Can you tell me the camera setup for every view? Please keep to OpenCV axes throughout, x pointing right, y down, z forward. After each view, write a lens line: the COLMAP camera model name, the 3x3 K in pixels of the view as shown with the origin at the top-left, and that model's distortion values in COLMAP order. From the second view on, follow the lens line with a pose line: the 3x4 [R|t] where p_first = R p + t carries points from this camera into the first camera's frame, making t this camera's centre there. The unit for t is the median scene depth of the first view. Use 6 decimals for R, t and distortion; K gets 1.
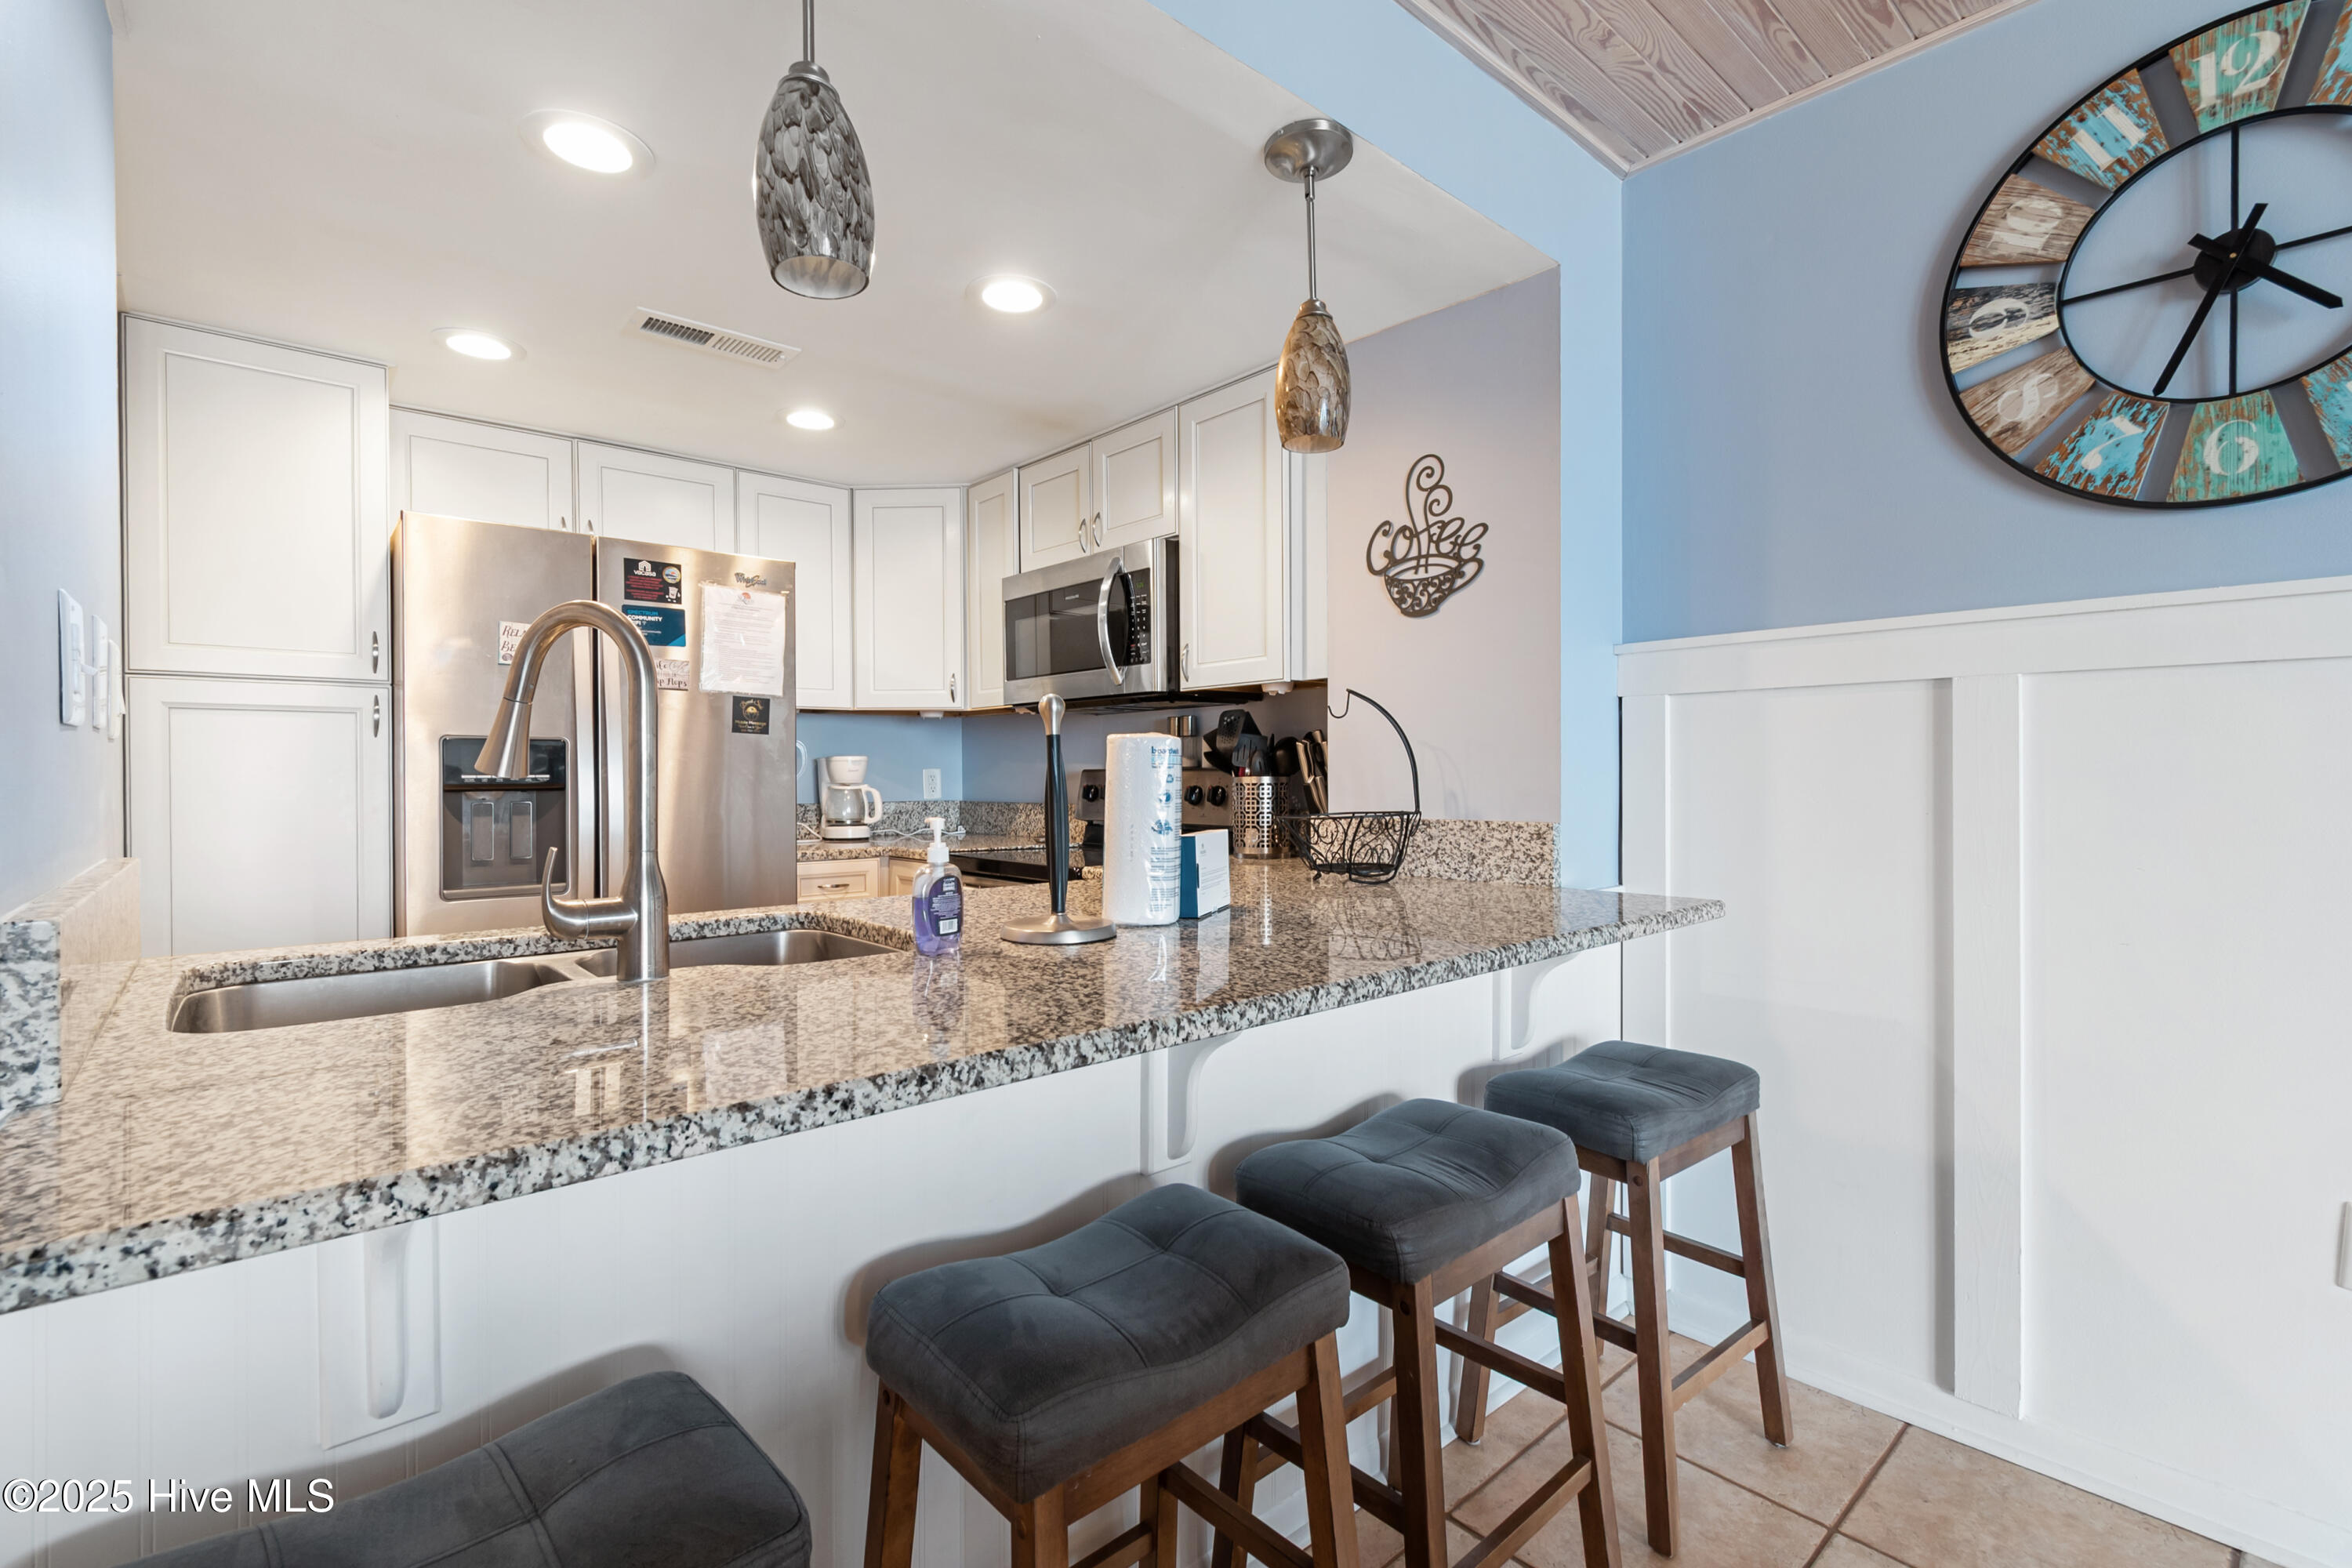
lens RADIAL K [[1064.1, 0, 1177.2], [0, 1064.1, 792.2], [0, 0, 1]] dist [0.004018, -0.001262]
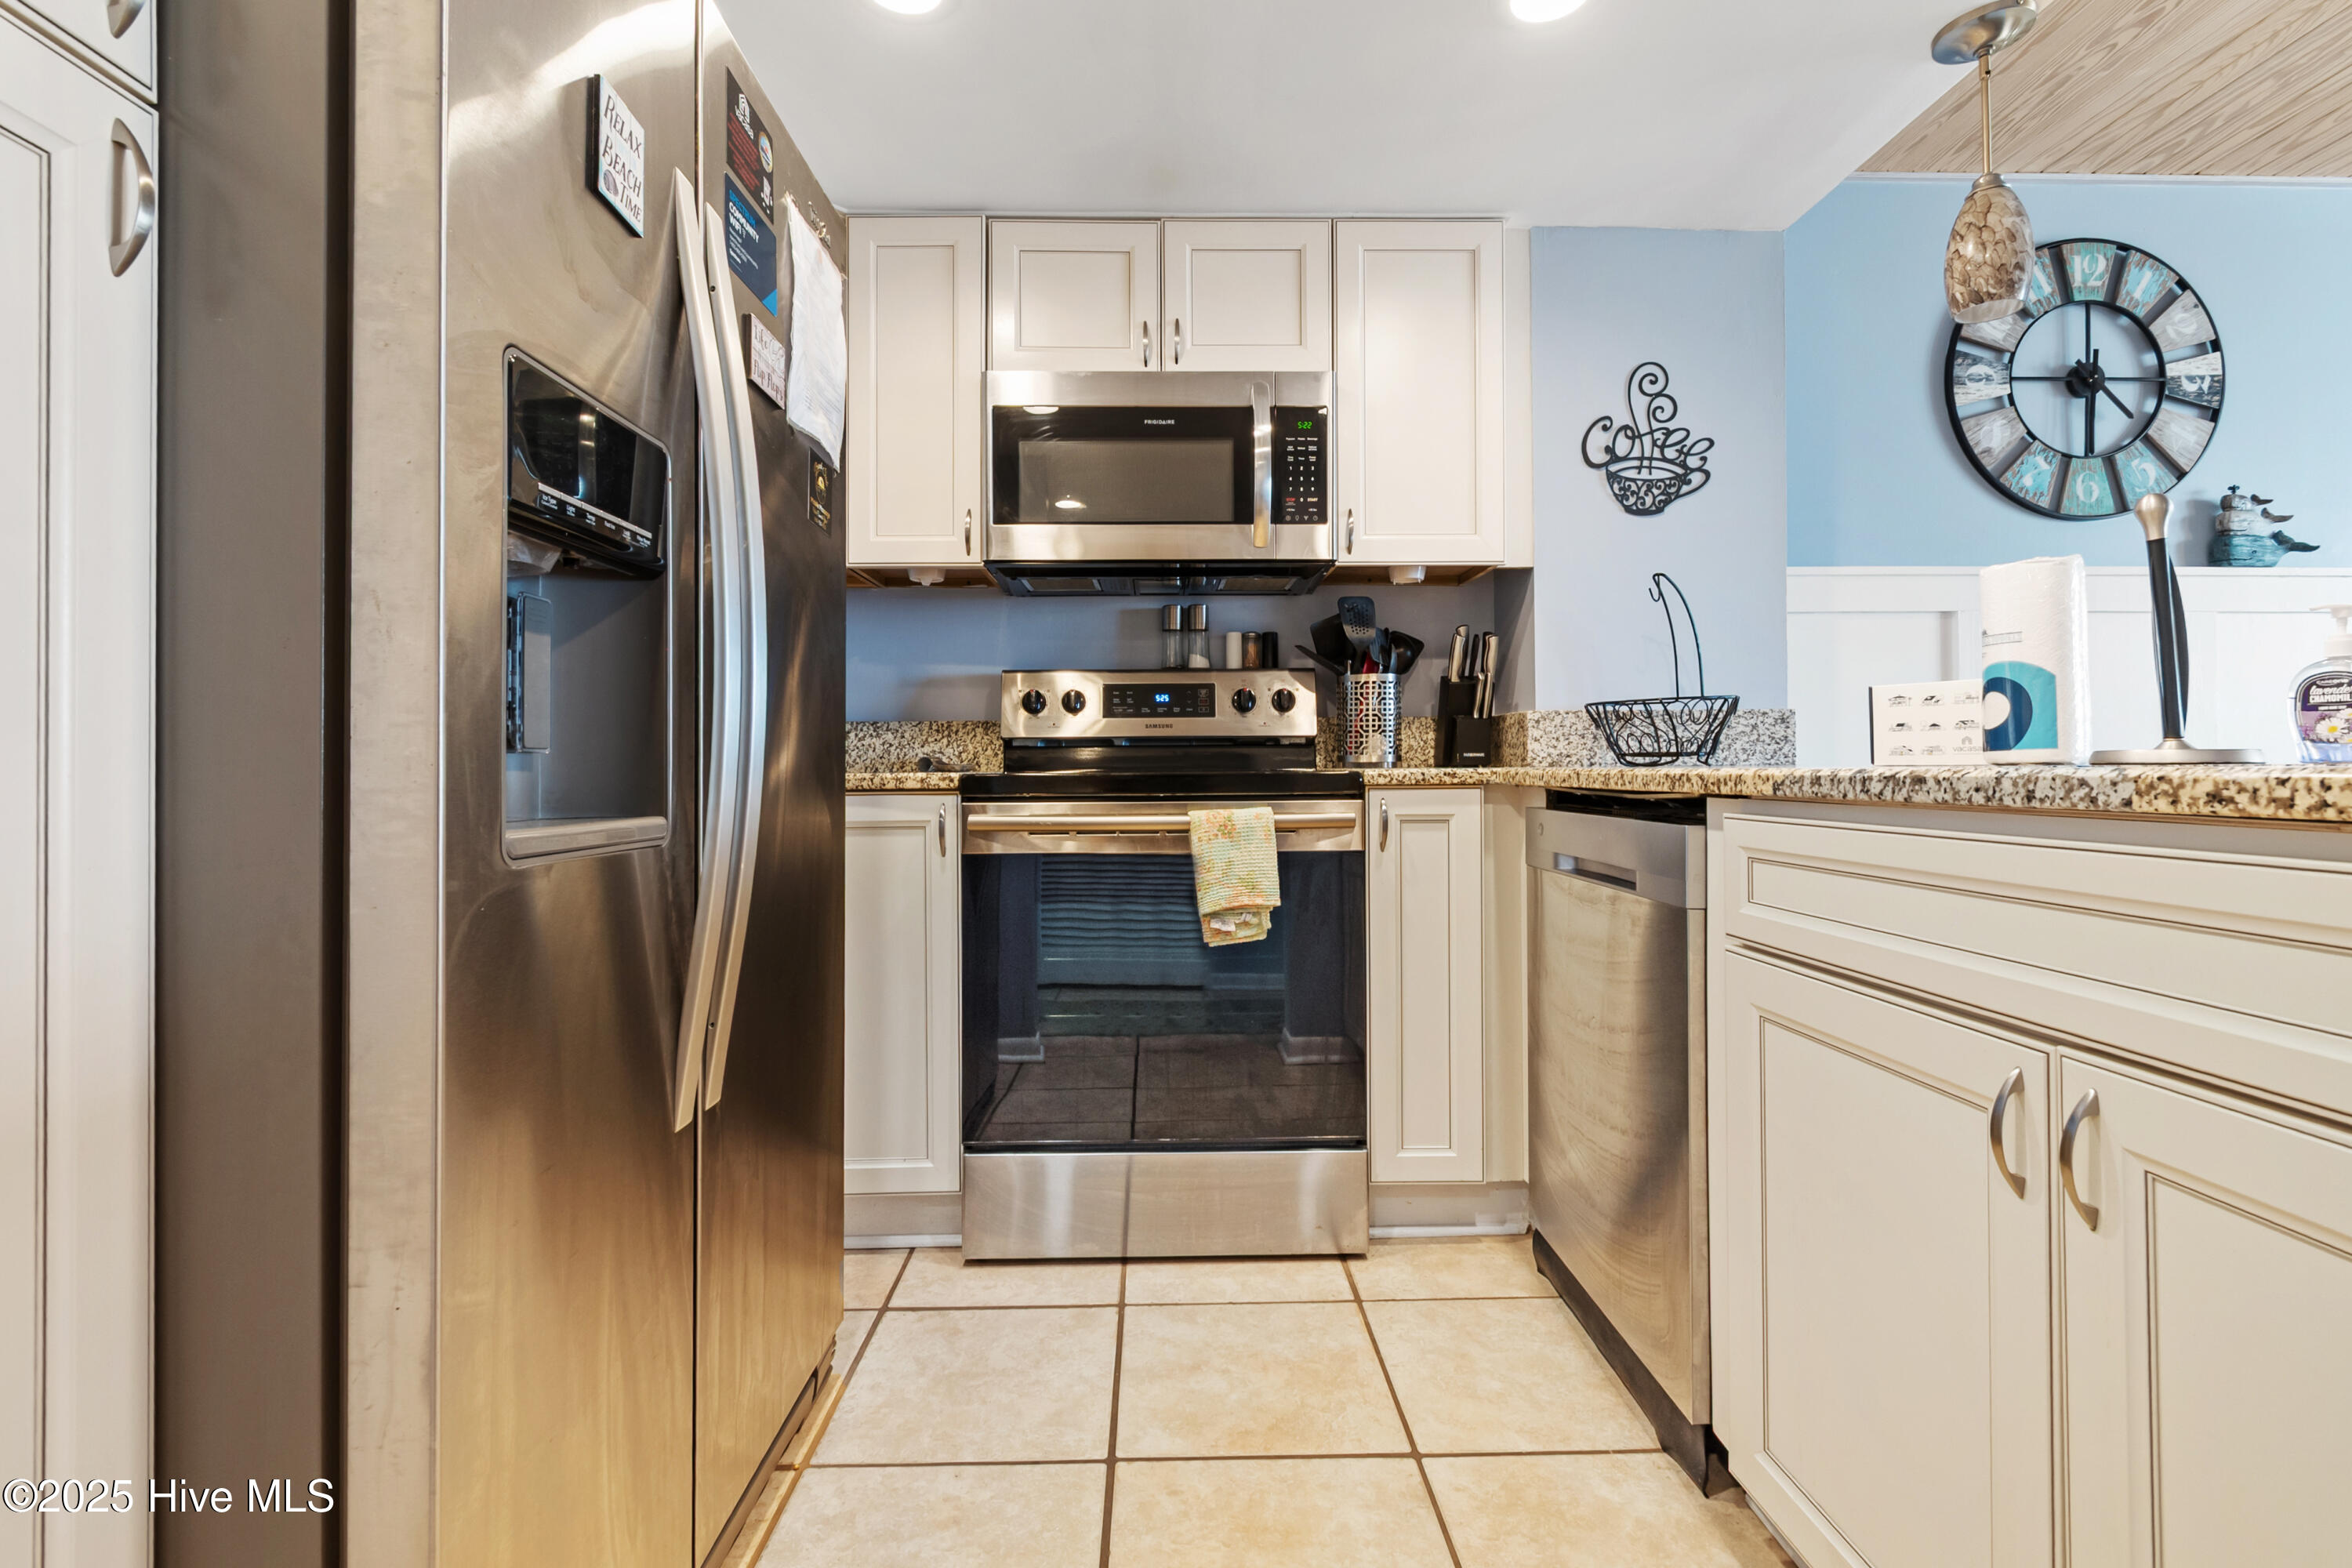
lens RADIAL K [[1043.6, 0, 1178.2], [0, 1043.6, 766.5], [0, 0, 1]] dist [0.000181, -0.000842]
pose [[0.651423, -0.002397, 0.758711, -1.015727], [0.015421, 0.999830, -0.010081, 0.099927], [-0.758558, 0.018267, 0.651350, 0.831737]]
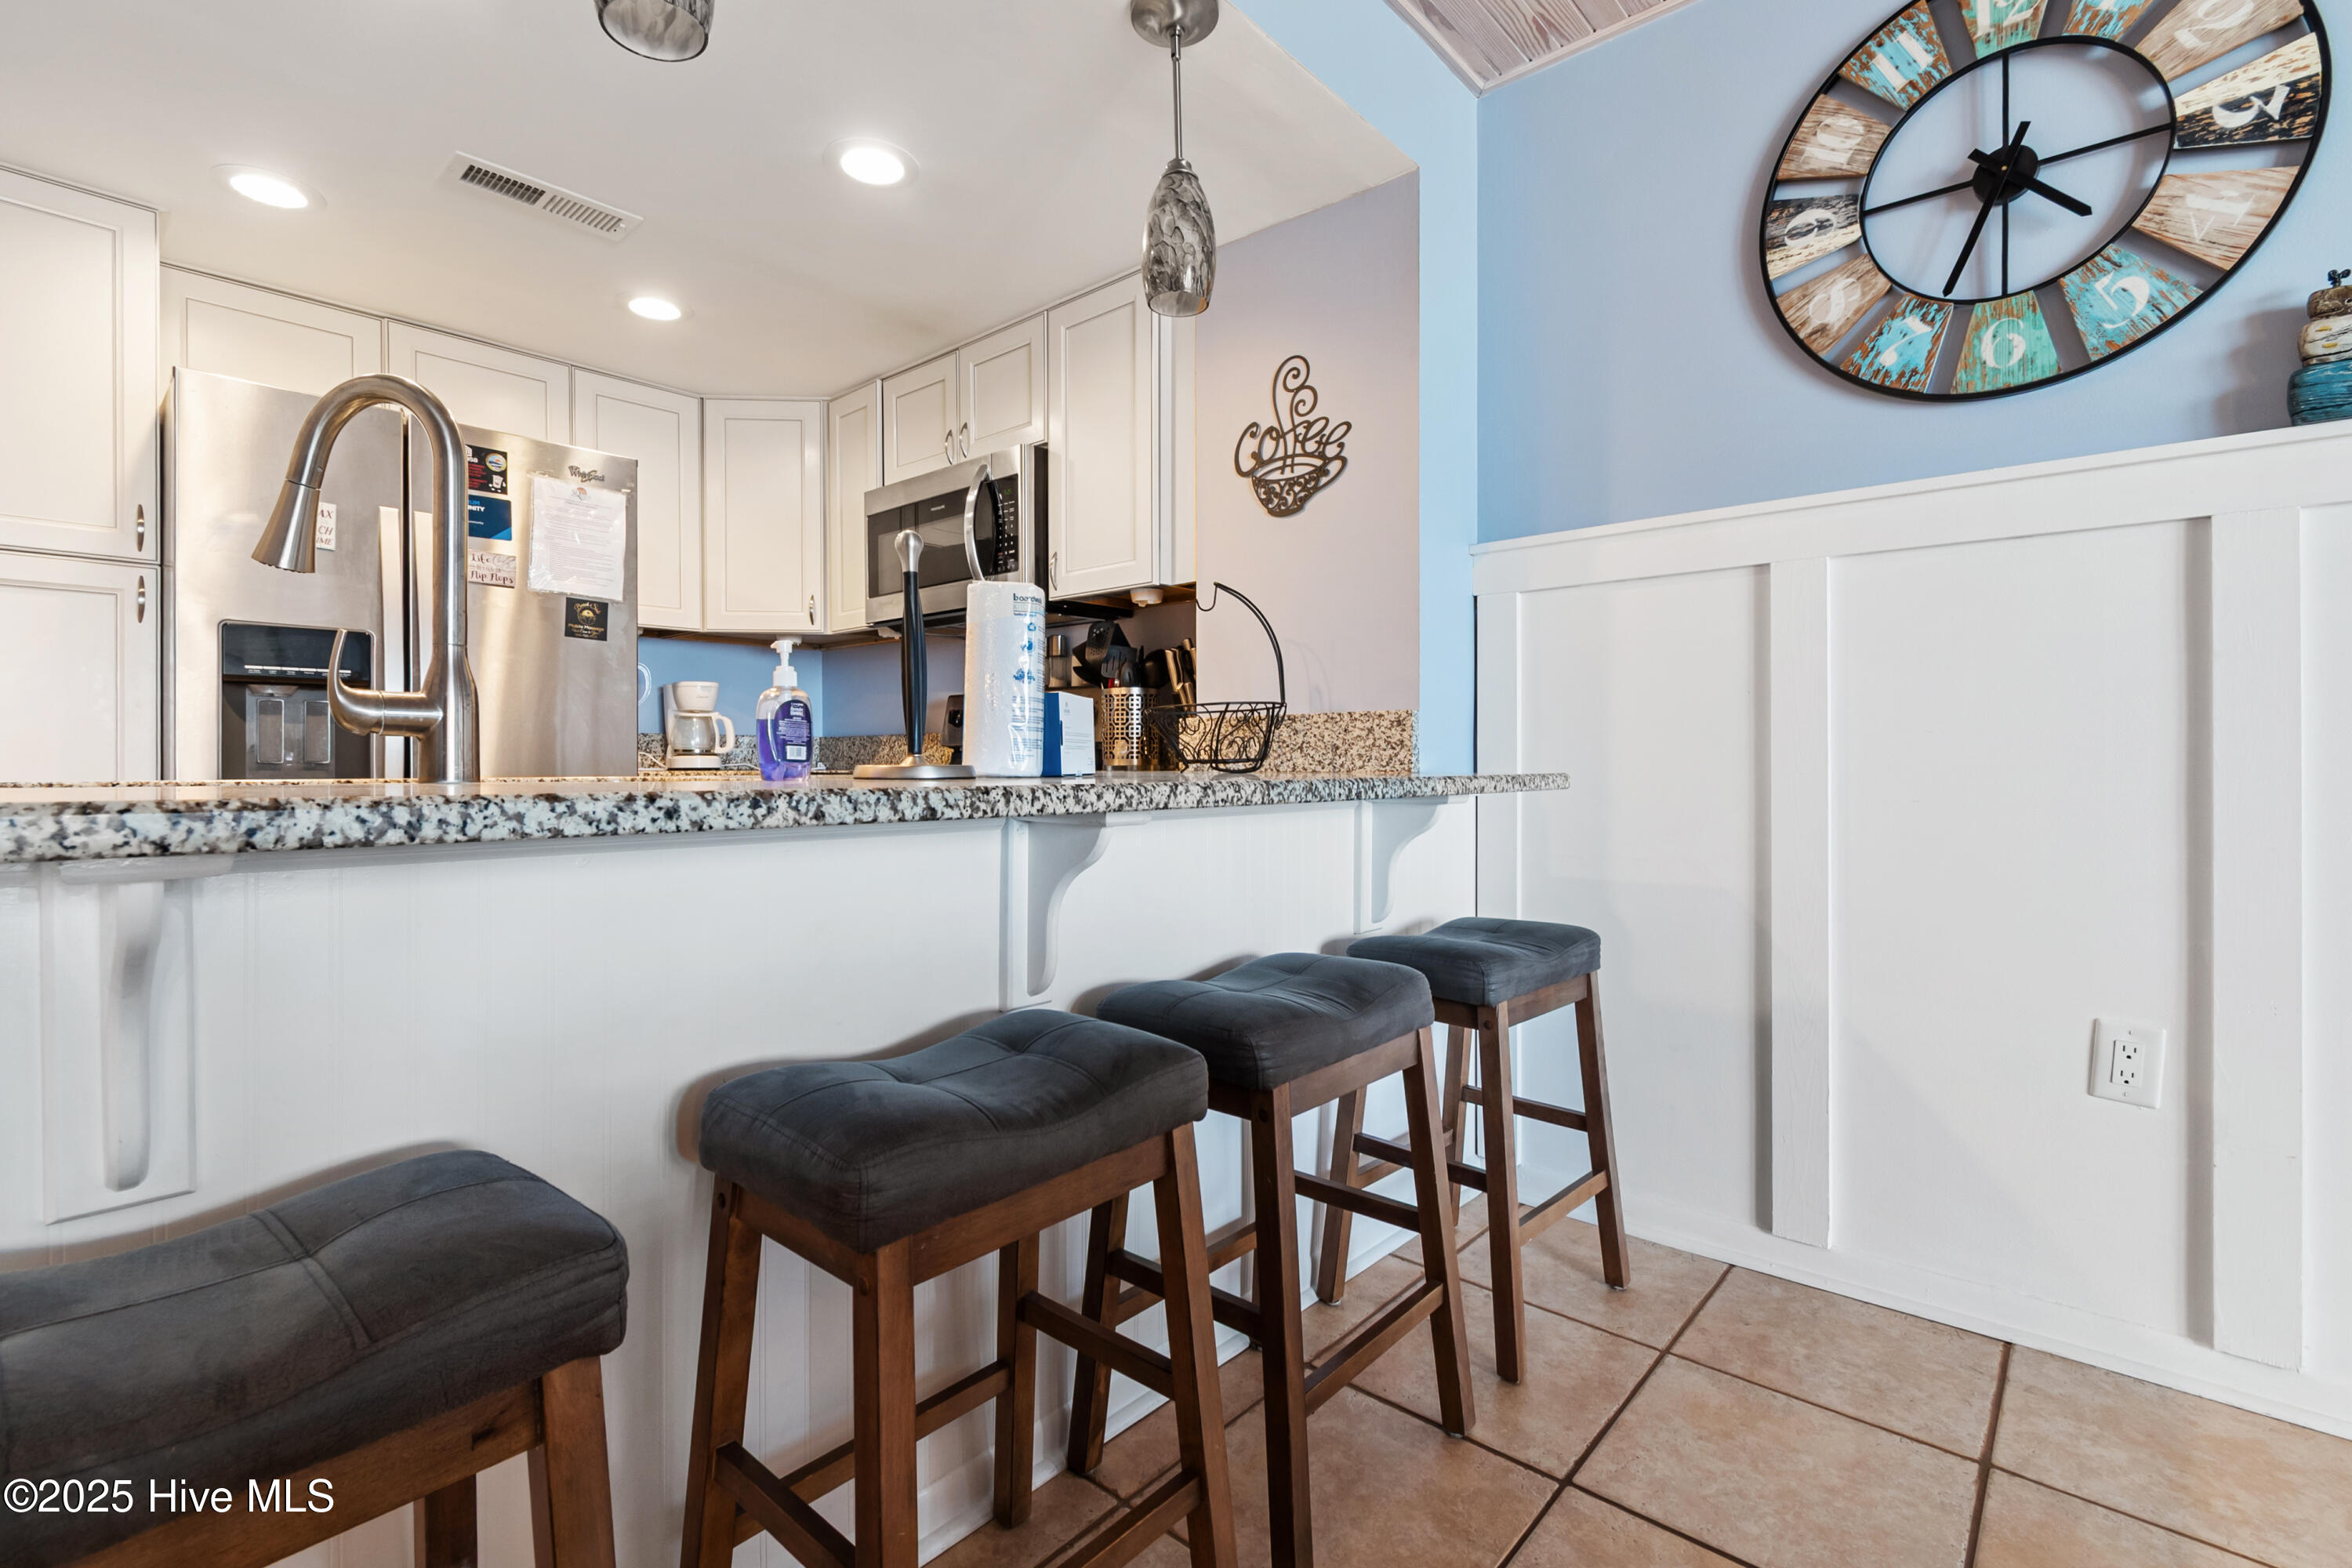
lens RADIAL K [[1070.9, 0, 1183.4], [0, 1070.9, 780.8], [0, 0, 1]] dist [0.003825, -0.001741]
pose [[0.992627, 0.002513, 0.121184, 0.009987], [-0.002028, 0.999989, -0.004123, 0.110495], [-0.121193, 0.003847, 0.992621, 0.002076]]
